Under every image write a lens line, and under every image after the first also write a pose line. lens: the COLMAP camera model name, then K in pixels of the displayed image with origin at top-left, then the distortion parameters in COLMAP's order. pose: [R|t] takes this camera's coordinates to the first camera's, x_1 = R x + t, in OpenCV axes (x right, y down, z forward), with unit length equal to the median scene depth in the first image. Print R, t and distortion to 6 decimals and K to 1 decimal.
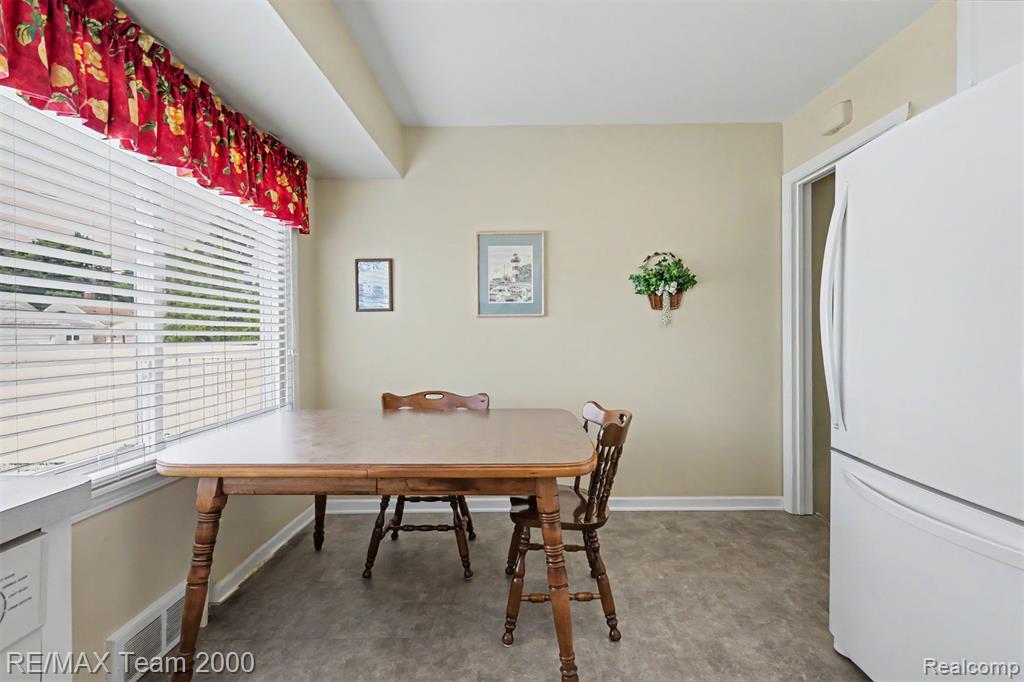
lens RADIAL K [[453.7, 0, 519.5], [0, 453.7, 333.6], [0, 0, 1]] dist [0.008848, -0.000924]
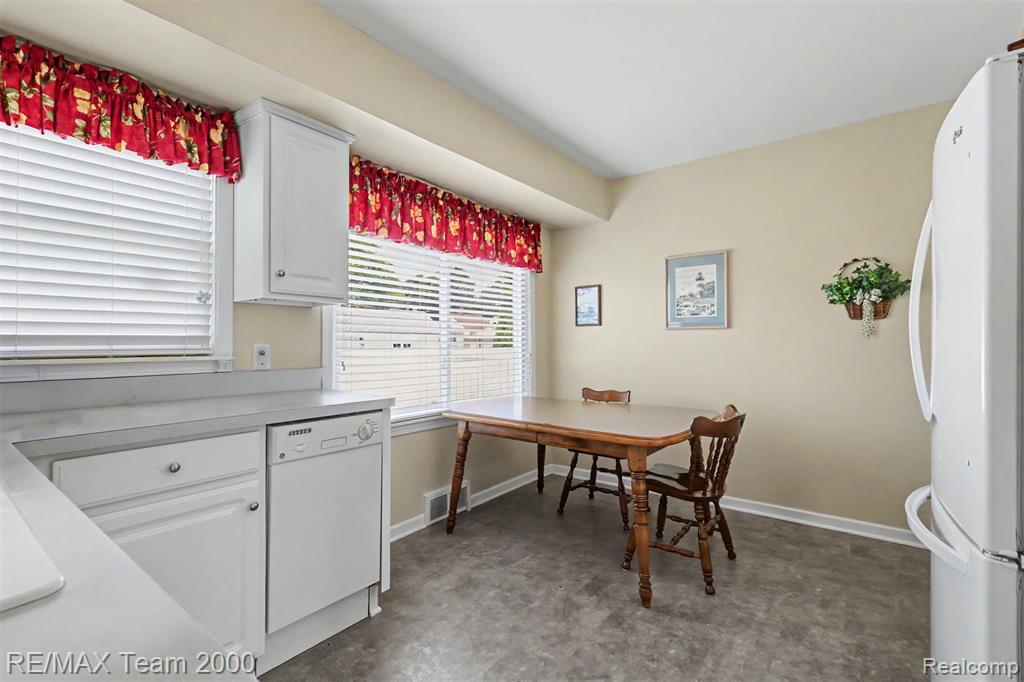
lens RADIAL K [[453.7, 0, 506.0], [0, 453.7, 338.1], [0, 0, 1]] dist [0.008848, -0.000924]
pose [[0.791214, 0.000556, -0.611539, 0.362655], [-0.004935, 0.999973, -0.005476, -0.007392], [0.611520, 0.007351, 0.791195, -0.218611]]
